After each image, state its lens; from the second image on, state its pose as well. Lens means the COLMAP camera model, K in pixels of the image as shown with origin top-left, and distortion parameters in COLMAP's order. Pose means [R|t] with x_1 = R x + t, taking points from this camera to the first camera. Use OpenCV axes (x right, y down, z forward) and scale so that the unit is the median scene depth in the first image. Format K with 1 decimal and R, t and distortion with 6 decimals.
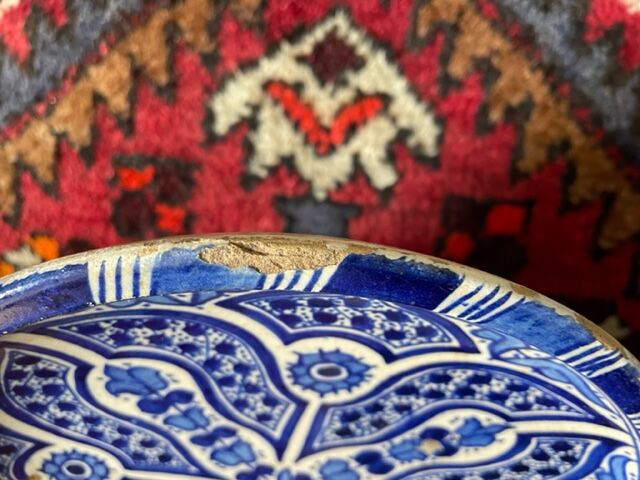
lens RADIAL K [[517.2, 0, 320.9], [0, 517.2, 236.3], [0, 0, 1]] dist [-0.000251, -0.056602]
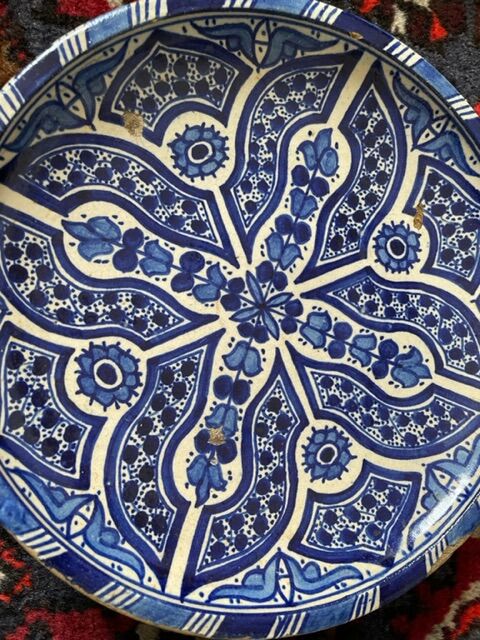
lens RADIAL K [[485.6, 0, 239.5], [0, 485.6, 321.0], [0, 0, 1]] dist [0.073943, -0.138999]
pose [[-0.767218, 0.599777, -0.227253, 0.300699], [-0.343968, -0.683812, -0.643496, 1.519311], [-0.541353, -0.415534, 0.730937, 0.223358]]
